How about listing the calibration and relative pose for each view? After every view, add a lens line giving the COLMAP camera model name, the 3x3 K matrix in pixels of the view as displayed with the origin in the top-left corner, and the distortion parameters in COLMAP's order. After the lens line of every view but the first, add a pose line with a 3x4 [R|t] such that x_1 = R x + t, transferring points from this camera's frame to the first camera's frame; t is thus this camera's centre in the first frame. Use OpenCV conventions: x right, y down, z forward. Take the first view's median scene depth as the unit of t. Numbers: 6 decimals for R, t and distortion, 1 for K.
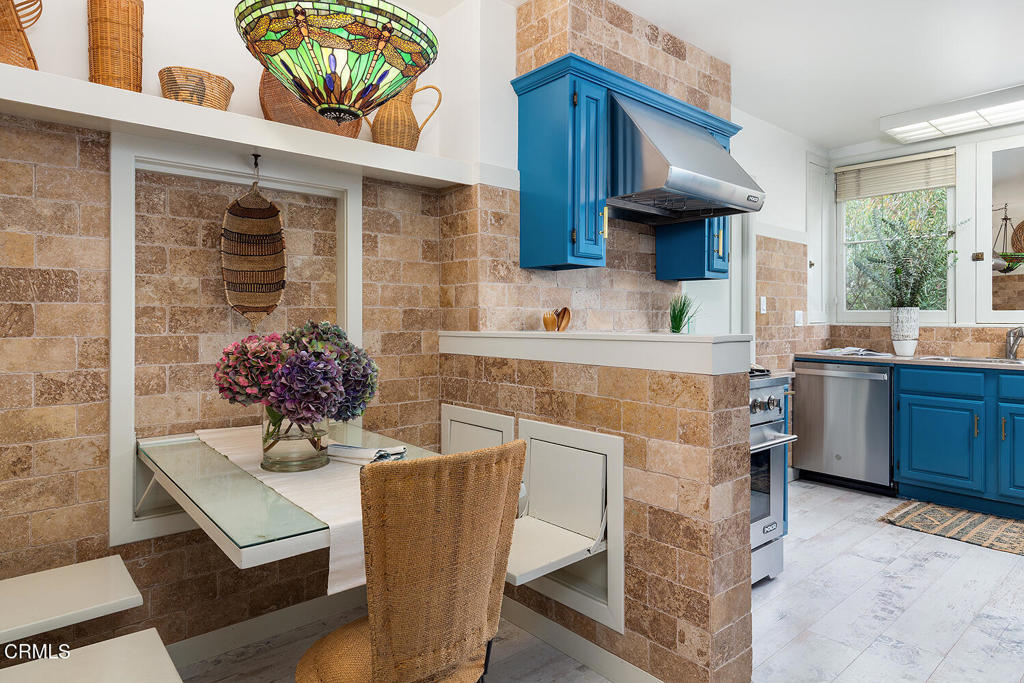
lens RADIAL K [[589.4, 0, 510.8], [0, 589.4, 319.4], [0, 0, 1]] dist [0.003180, 0.001388]
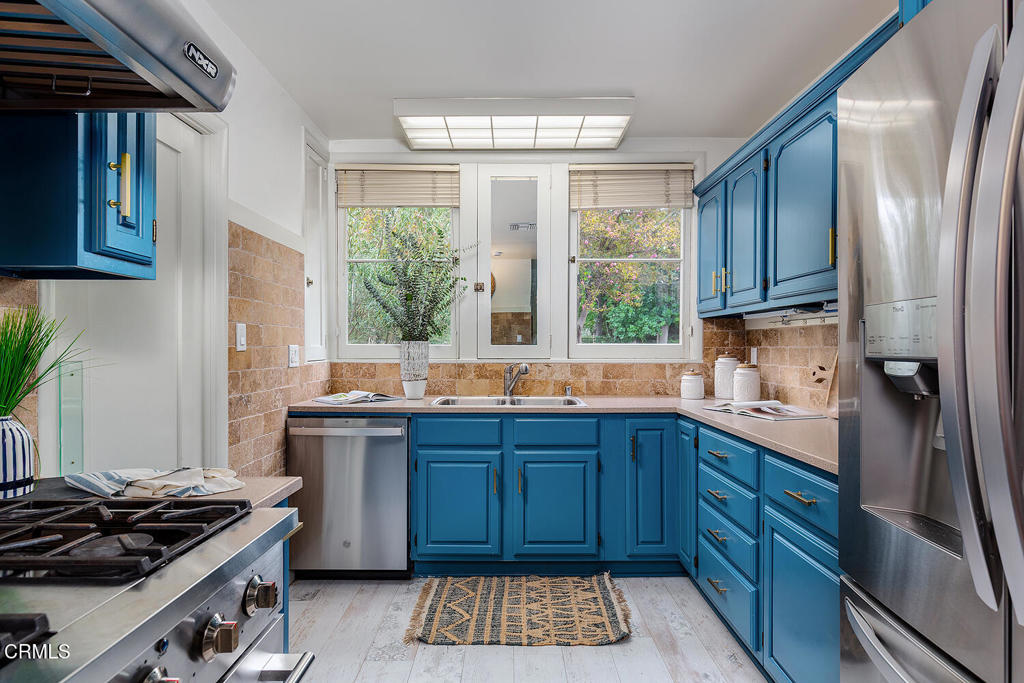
lens RADIAL K [[546.0, 0, 512.0], [0, 546.0, 341.5], [0, 0, 1]] dist [0.002129, 0.000207]
pose [[0.656324, 0.002691, 0.754474, 0.176697], [0.004772, 0.999959, -0.007717, -0.013437], [-0.754464, 0.008665, 0.656284, 0.397169]]
